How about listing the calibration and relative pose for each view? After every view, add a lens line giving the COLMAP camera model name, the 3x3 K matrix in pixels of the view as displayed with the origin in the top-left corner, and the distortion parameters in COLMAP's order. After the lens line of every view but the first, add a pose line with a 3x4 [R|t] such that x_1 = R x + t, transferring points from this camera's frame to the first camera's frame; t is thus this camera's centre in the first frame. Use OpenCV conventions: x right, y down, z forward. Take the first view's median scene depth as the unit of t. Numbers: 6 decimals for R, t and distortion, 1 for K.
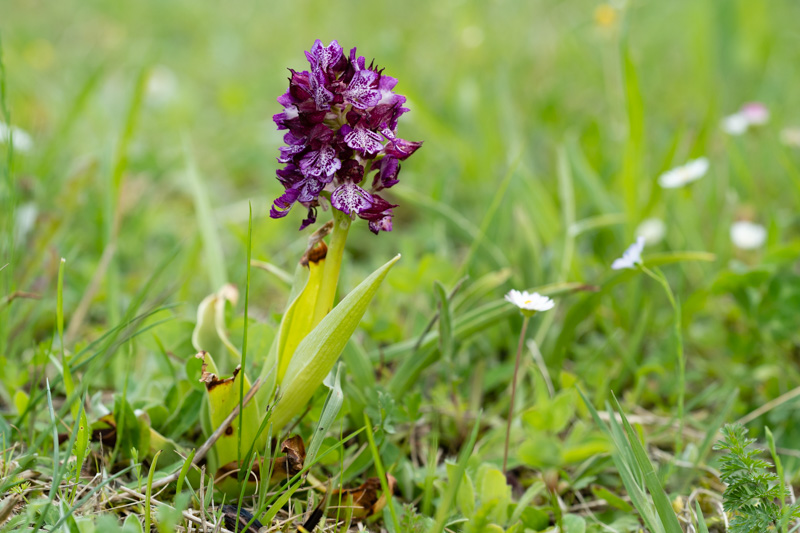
lens RADIAL K [[3228.4, 0, 400.0], [0, 3228.4, 266.3], [0, 0, 1]] dist [0.366147, 0.000000]
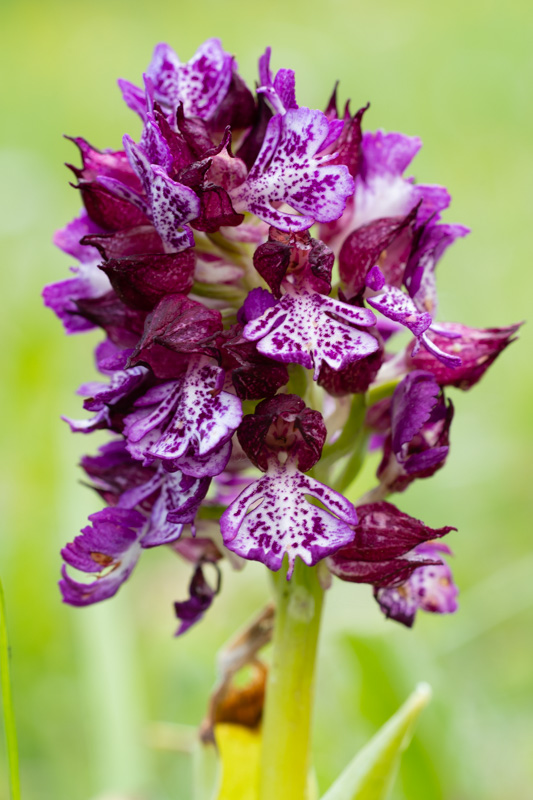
lens RADIAL K [[3228.4, 0, 267.0], [0, 3228.4, 400.4], [0, 0, 1]] dist [0.366147, 0.000000]
pose [[0.980330, -0.105993, -0.166487, 0.035559], [0.091670, 0.991577, -0.091499, -0.004042], [0.174783, 0.074438, 0.981789, 0.689339]]
